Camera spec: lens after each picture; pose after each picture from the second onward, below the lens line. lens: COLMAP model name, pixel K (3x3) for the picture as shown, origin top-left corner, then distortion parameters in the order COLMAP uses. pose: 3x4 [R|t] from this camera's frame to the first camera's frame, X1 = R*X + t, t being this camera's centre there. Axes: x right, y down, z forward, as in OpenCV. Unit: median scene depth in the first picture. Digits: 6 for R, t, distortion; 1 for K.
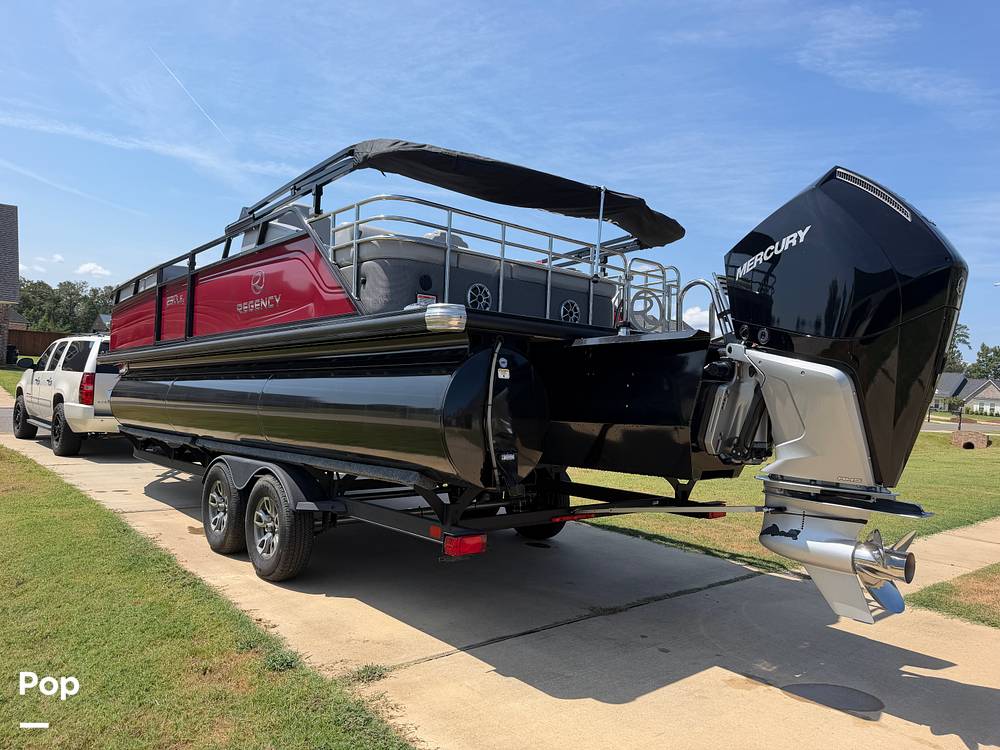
lens RADIAL K [[701.4, 0, 503.4], [0, 701.4, 371.1], [0, 0, 1]] dist [0.023196, -0.025894]
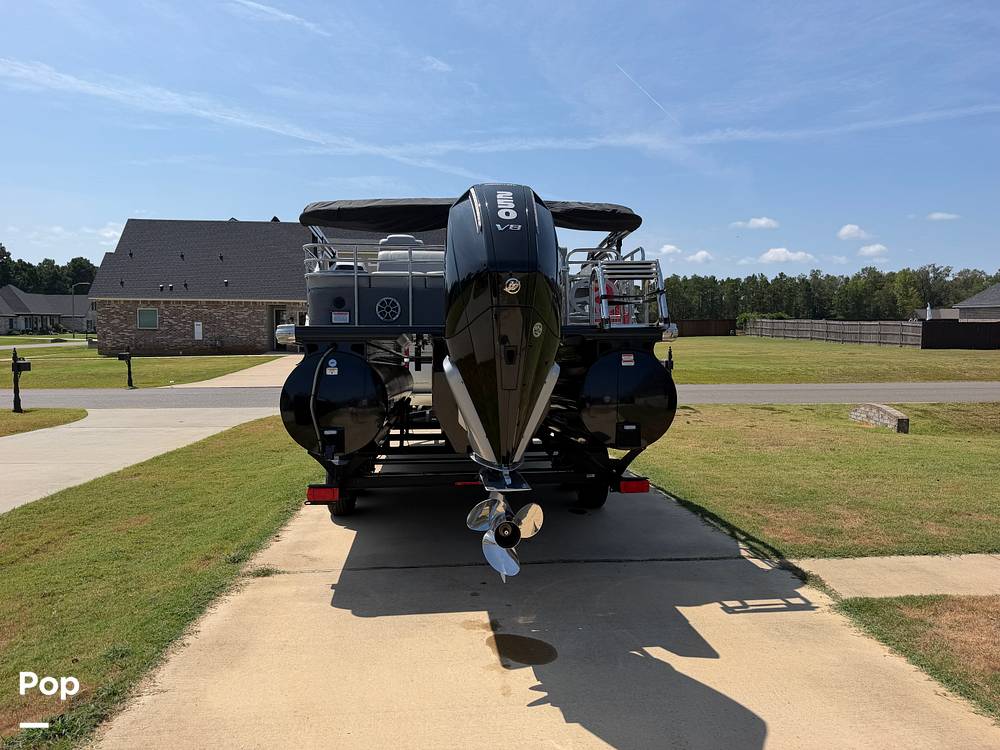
lens RADIAL K [[701.4, 0, 515.2], [0, 701.4, 364.0], [0, 0, 1]] dist [0.023196, -0.025894]
pose [[0.816266, -0.036751, -0.576507, 0.976578], [0.058249, 0.998124, 0.018845, -0.014015], [0.574733, -0.048963, 0.816875, 0.079643]]
